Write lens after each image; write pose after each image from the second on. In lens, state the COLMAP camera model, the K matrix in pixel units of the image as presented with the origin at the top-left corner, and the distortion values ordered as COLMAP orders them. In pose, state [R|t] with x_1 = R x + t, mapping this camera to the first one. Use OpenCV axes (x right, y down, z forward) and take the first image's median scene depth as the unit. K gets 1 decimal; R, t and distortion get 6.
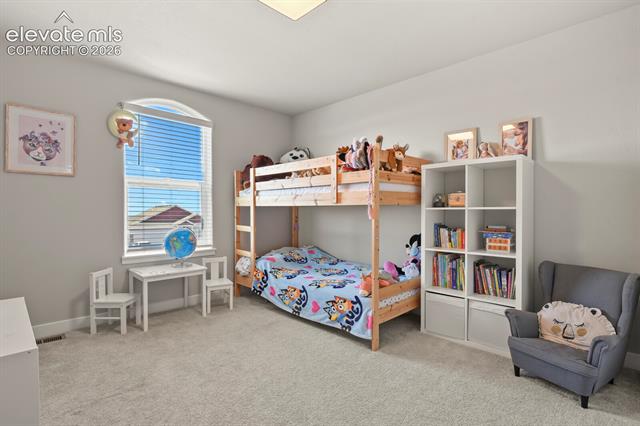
lens RADIAL K [[311.7, 0, 318.0], [0, 311.7, 215.7], [0, 0, 1]] dist [0.002584, -0.000272]
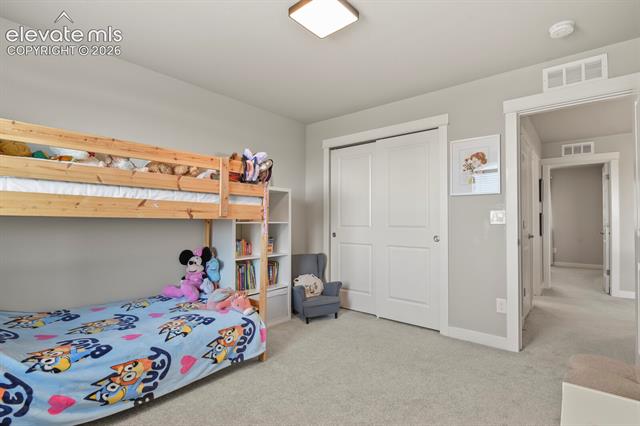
lens RADIAL K [[311.7, 0, 321.2], [0, 311.7, 214.7], [0, 0, 1]] dist [0.002584, -0.000272]
pose [[-0.091055, 0.021778, 0.995608, -0.799792], [0.005915, 0.999755, -0.021328, -0.026233], [-0.995828, 0.003947, -0.091161, 0.824390]]
